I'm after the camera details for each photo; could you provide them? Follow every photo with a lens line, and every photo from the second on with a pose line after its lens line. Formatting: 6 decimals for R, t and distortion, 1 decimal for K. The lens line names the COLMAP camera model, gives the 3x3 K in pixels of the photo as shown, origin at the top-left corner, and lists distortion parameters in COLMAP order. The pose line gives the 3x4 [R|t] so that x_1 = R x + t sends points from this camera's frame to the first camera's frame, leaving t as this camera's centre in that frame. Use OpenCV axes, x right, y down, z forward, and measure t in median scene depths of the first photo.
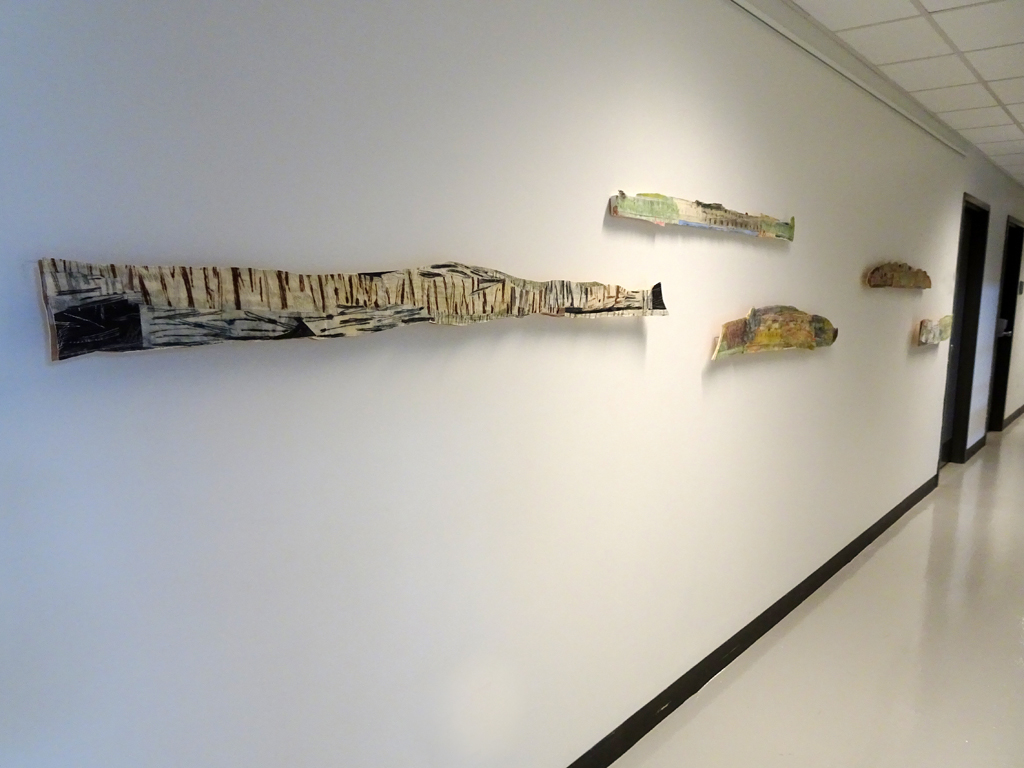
lens RADIAL K [[741.9, 0, 512.0], [0, 741.9, 382.9], [0, 0, 1]] dist [0.011128, -0.001513]
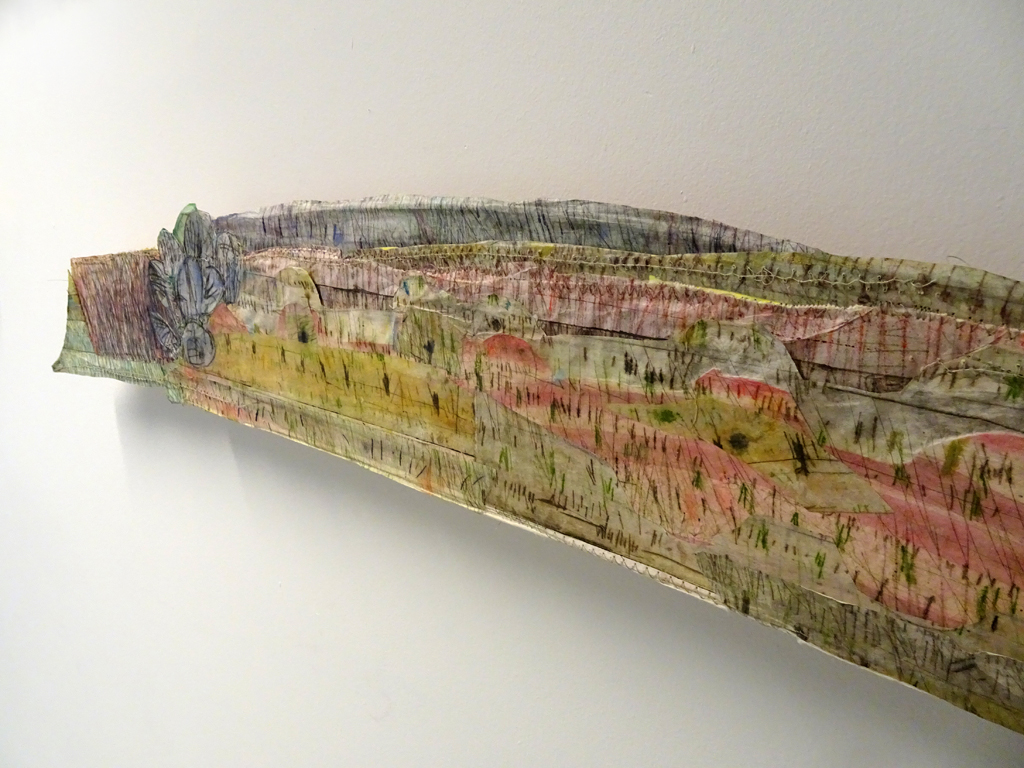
lens RADIAL K [[741.9, 0, 514.1], [0, 741.9, 385.1], [0, 0, 1]] dist [0.011128, -0.001513]
pose [[-0.005065, 0.195148, -0.980761, 0.664489], [-0.142442, 0.970631, 0.193868, -0.129327], [0.989790, 0.140684, 0.022881, 1.324808]]
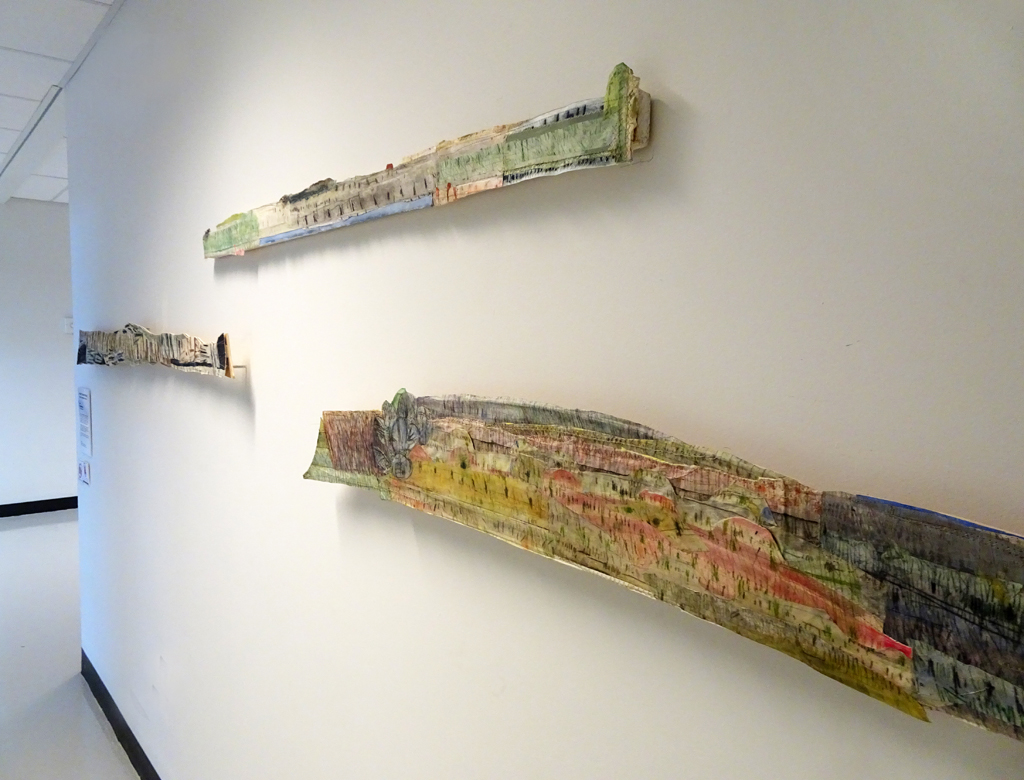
lens RADIAL K [[750.4, 0, 516.1], [0, 750.4, 393.2], [0, 0, 1]] dist [-0.025690, -0.002507]
pose [[-0.167718, 0.064912, -0.983696, 0.854973], [-0.132503, 0.987291, 0.087741, -0.173202], [0.976890, 0.145059, -0.156985, 1.355096]]
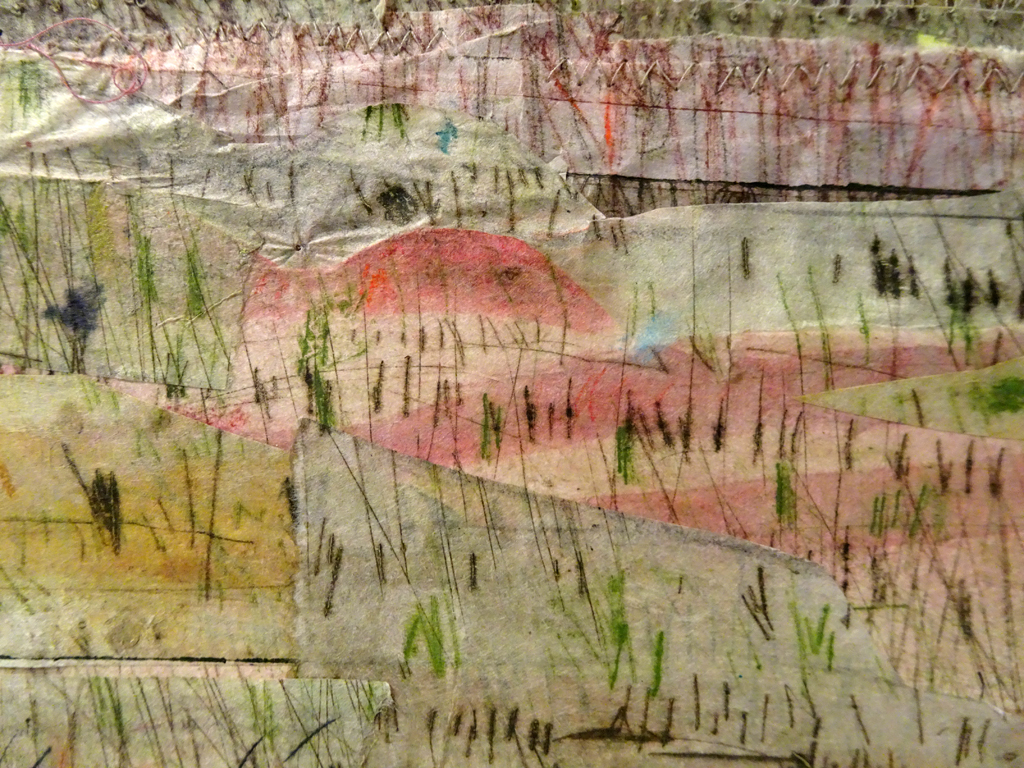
lens RADIAL K [[741.9, 0, 515.3], [0, 741.9, 386.1], [0, 0, 1]] dist [0.011128, -0.001513]
pose [[0.669058, 0.010389, -0.743138, 0.536435], [-0.090737, 0.993564, -0.067801, -0.092213], [0.737651, 0.112792, 0.665695, 1.294070]]
